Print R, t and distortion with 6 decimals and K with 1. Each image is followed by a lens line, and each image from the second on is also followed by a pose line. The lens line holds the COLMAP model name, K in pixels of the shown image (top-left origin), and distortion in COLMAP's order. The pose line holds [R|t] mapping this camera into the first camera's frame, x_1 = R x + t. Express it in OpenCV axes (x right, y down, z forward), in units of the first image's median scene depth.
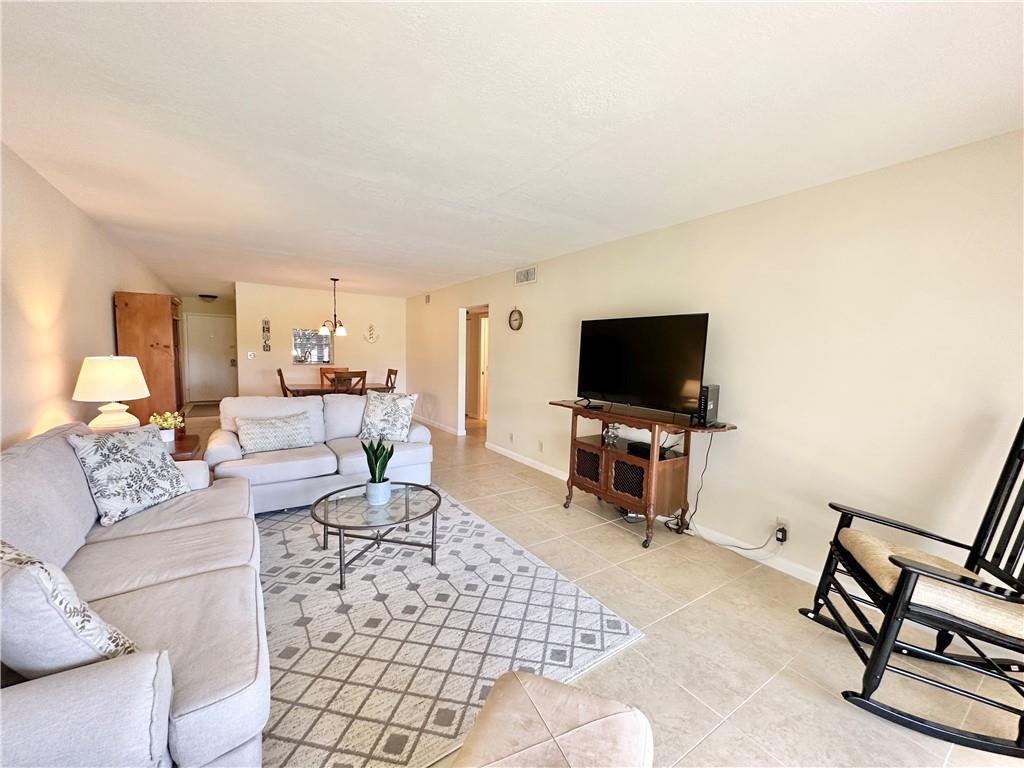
lens RADIAL K [[411.0, 0, 513.0], [0, 411.0, 385.6], [0, 0, 1]] dist [0.002304, 0.000048]
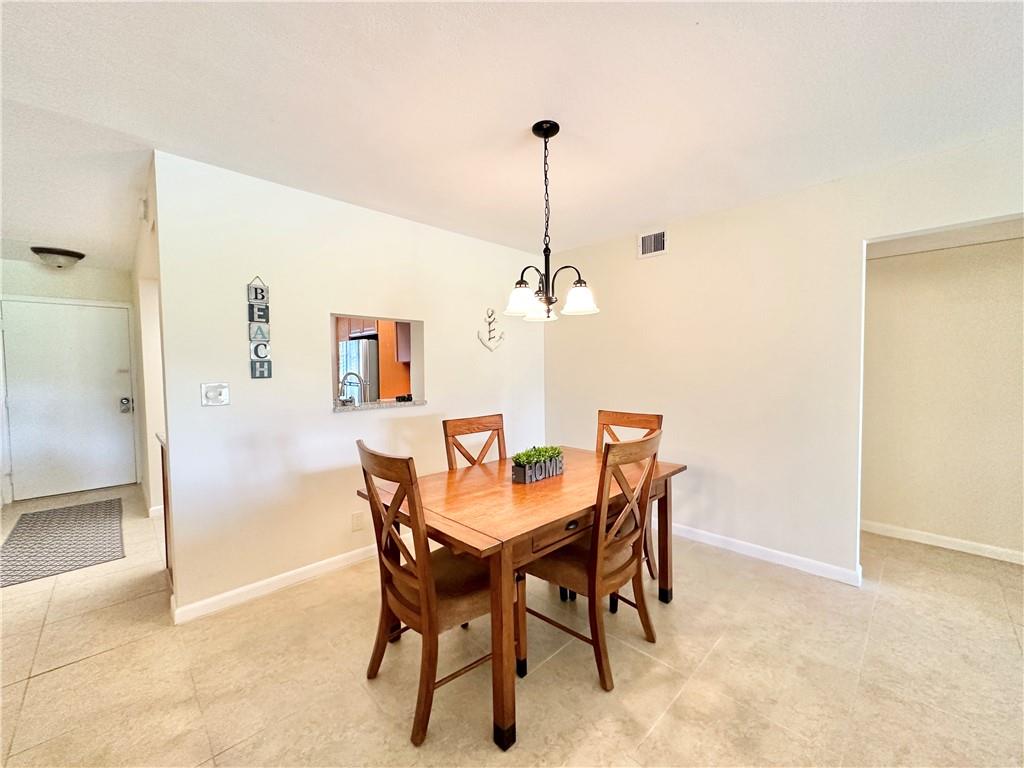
lens RADIAL K [[411.0, 0, 516.6], [0, 411.0, 383.2], [0, 0, 1]] dist [0.002304, 0.000048]
pose [[0.981820, -0.040982, 0.185338, -0.461032], [0.049104, 0.998014, -0.039448, -0.057126], [-0.183354, 0.047832, 0.981883, 0.641729]]
